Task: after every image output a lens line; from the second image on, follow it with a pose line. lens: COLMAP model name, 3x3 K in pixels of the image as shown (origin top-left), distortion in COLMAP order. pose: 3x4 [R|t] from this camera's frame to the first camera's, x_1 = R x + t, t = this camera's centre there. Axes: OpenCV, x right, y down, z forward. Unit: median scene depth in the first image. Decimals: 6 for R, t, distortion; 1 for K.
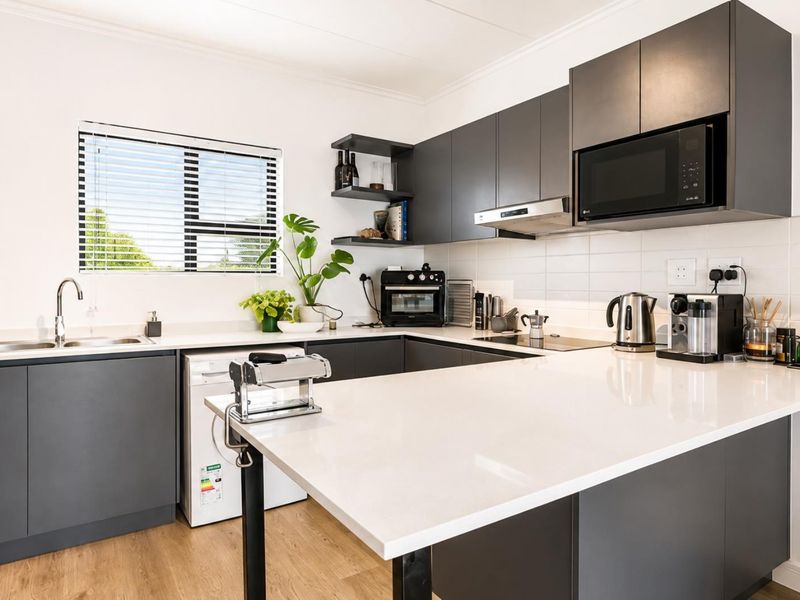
lens RADIAL K [[489.8, 0, 412.1], [0, 489.8, 294.6], [0, 0, 1]] dist [-0.000712, 0.002733]
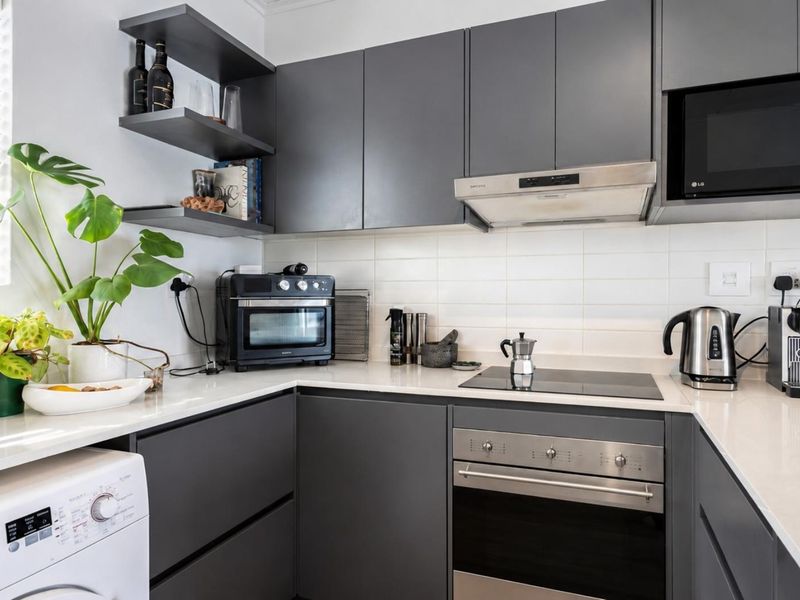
lens RADIAL K [[489.8, 0, 403.0], [0, 489.8, 302.1], [0, 0, 1]] dist [-0.000712, 0.002733]
pose [[0.830444, -0.013914, 0.556929, -0.215502], [0.017303, 0.999850, -0.000821, -0.011474], [-0.556834, 0.010318, 0.830560, 0.432452]]
